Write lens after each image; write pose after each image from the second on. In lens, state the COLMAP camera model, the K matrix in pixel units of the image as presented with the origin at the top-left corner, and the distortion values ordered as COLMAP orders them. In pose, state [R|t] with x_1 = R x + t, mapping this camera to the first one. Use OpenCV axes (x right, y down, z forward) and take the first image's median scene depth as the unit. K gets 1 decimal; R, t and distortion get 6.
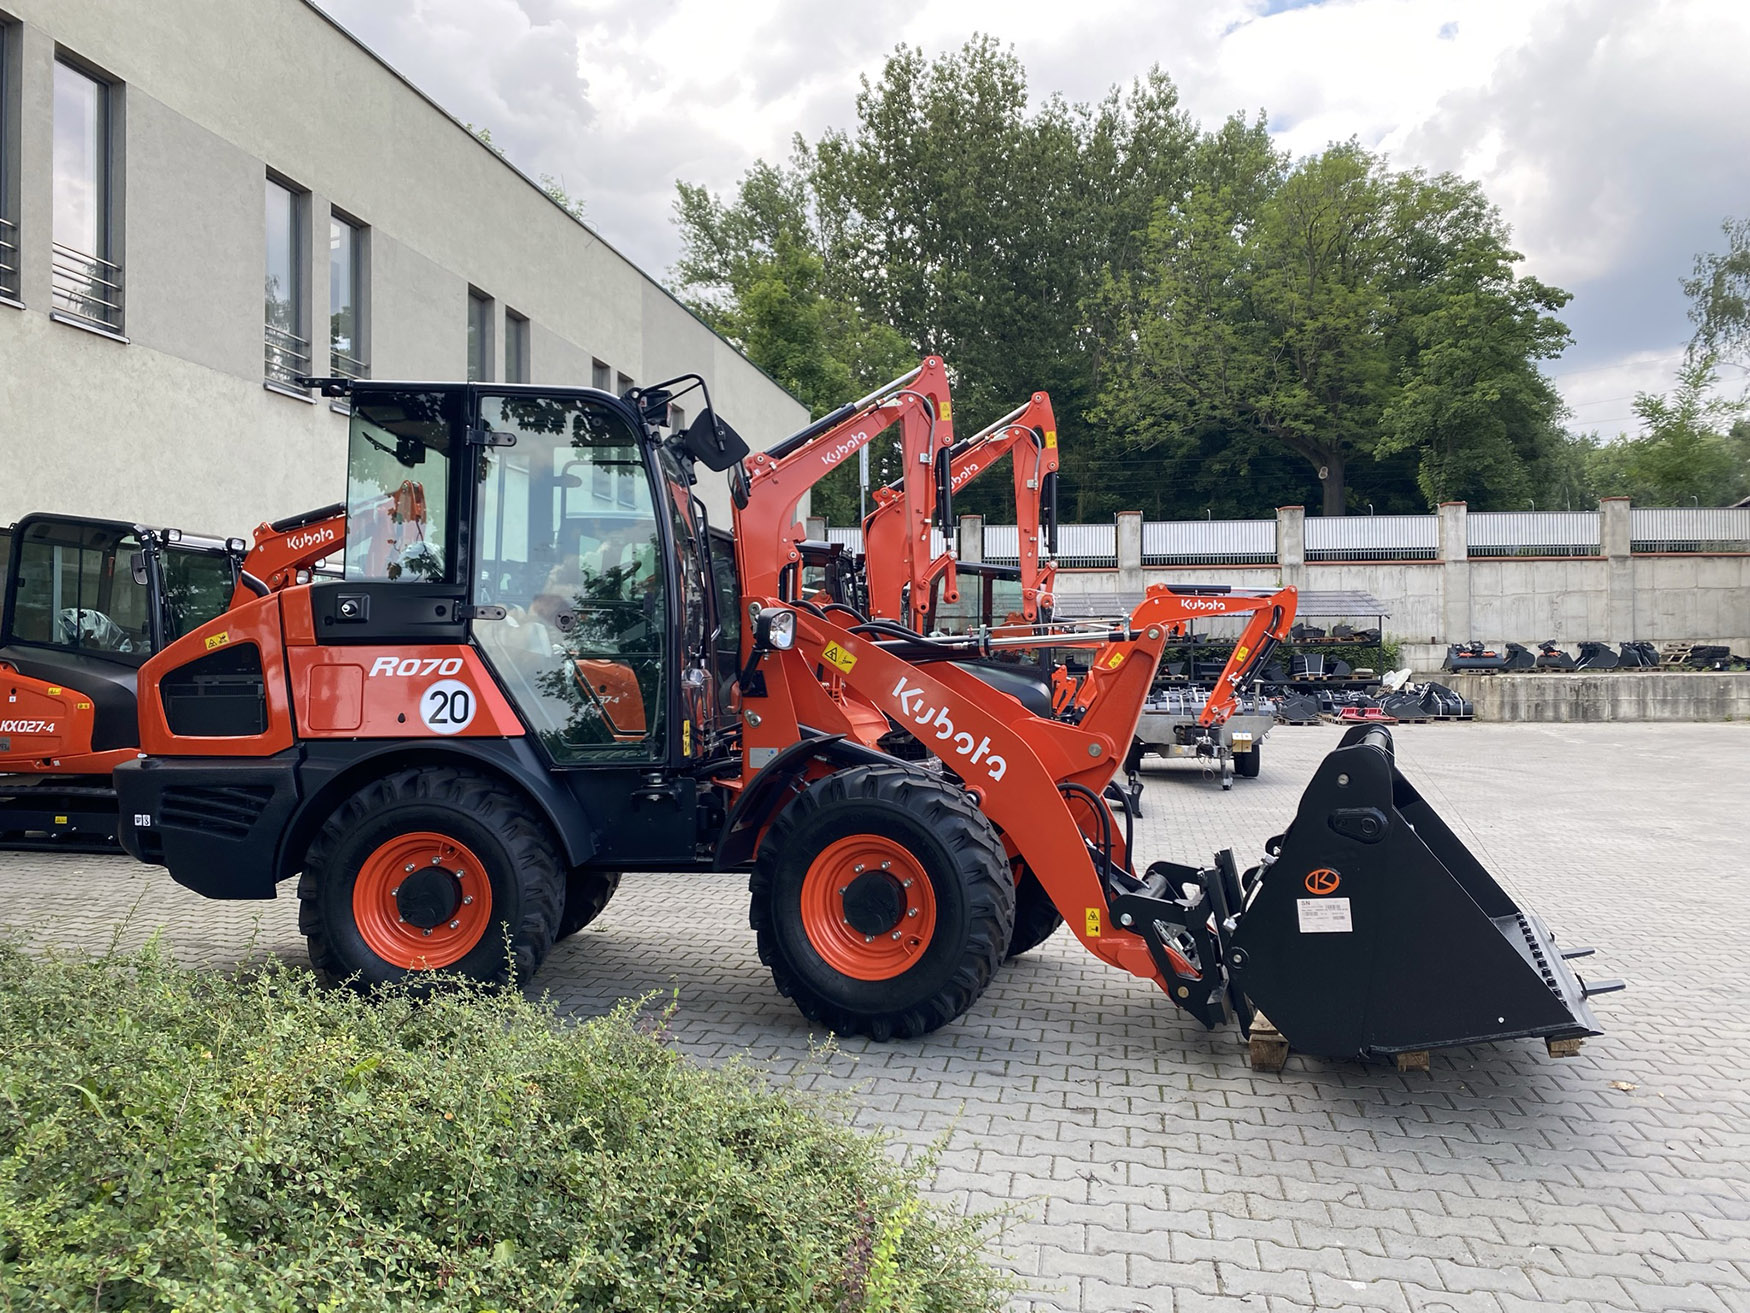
lens RADIAL K [[1315.8, 0, 875.0], [0, 1315.8, 656.5], [0, 0, 1]] dist [0.017208, -0.025342]
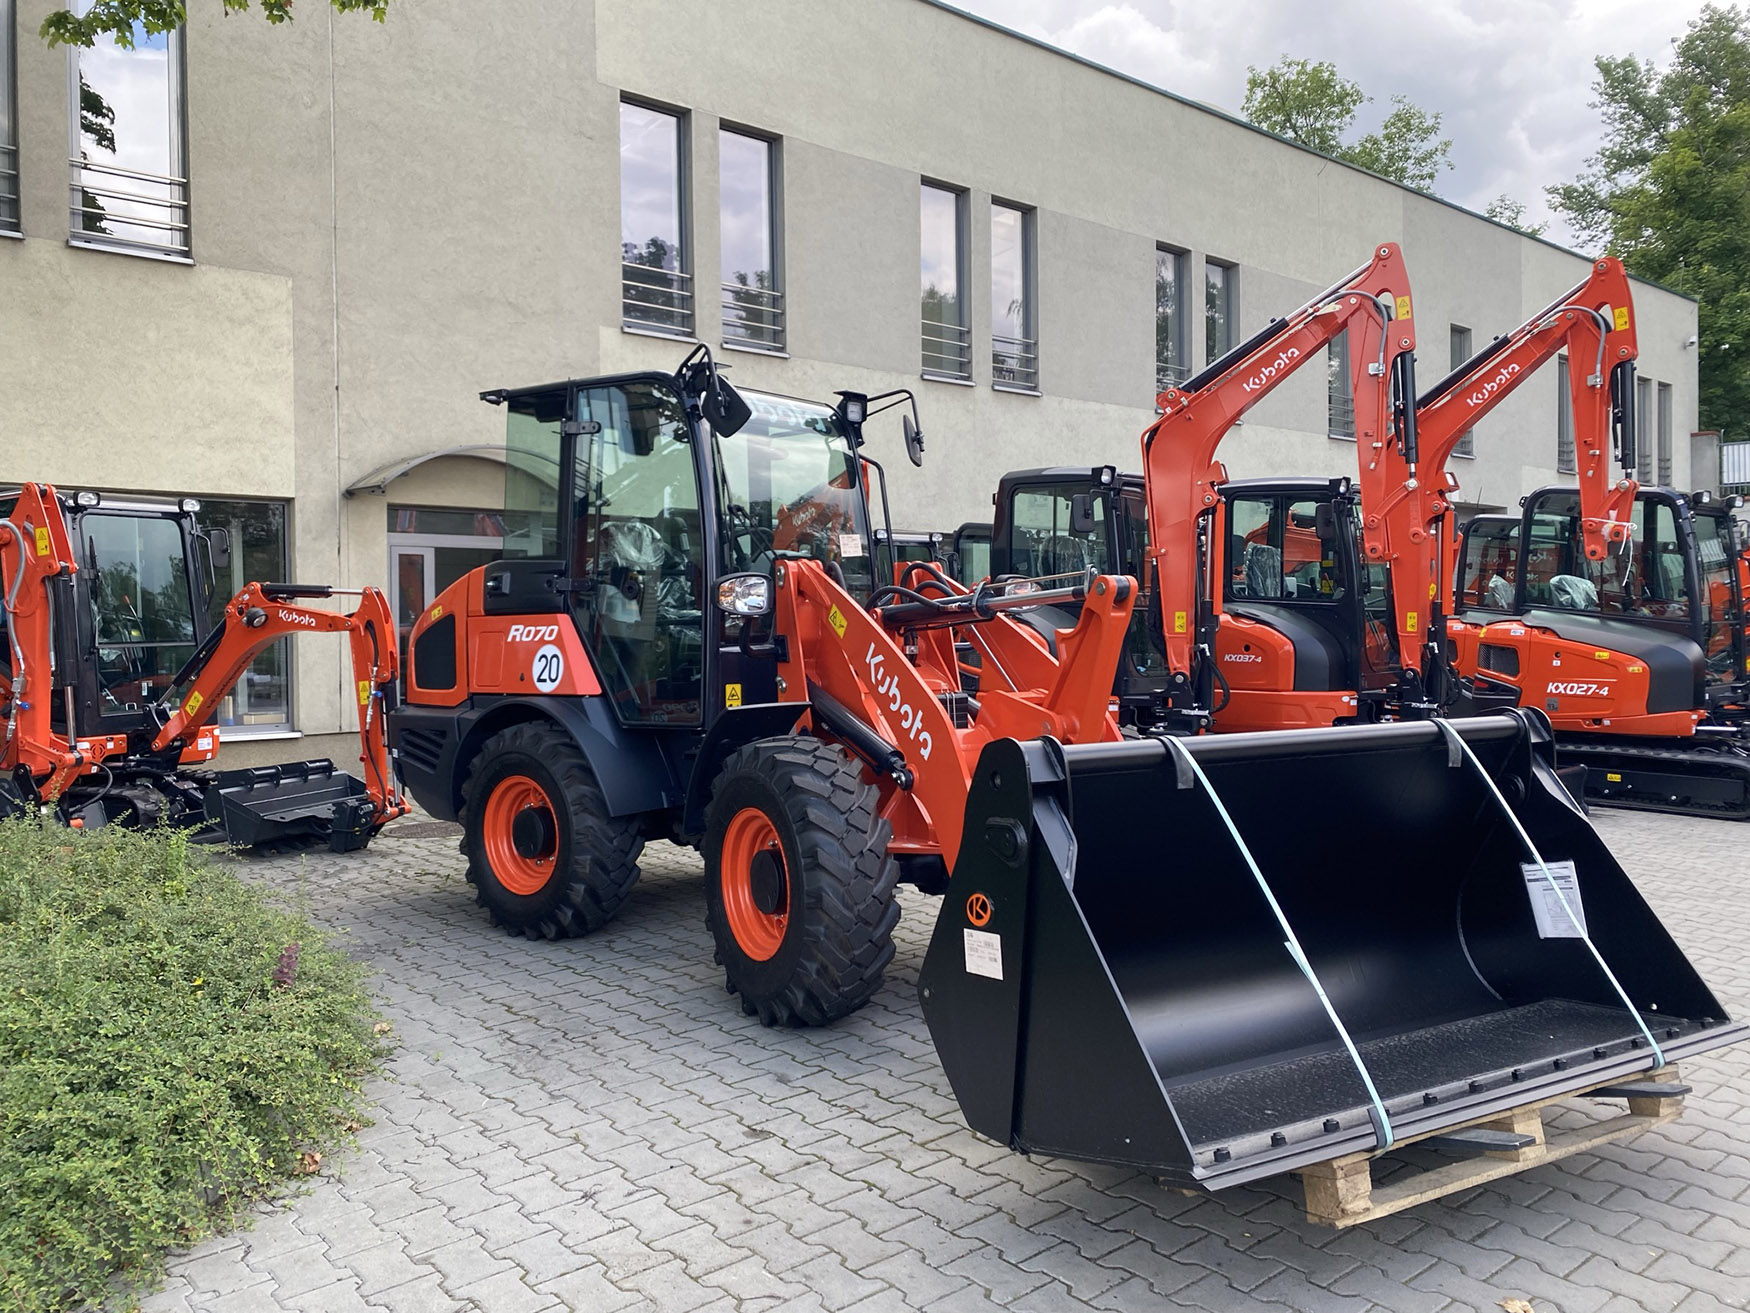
lens RADIAL K [[1315.8, 0, 875.0], [0, 1315.8, 656.5], [0, 0, 1]] dist [0.017208, -0.025342]
pose [[0.775249, 0.003525, -0.631646, 0.319590], [0.018280, 0.999440, 0.028013, 0.000657], [0.631392, -0.033263, 0.774750, 0.154972]]
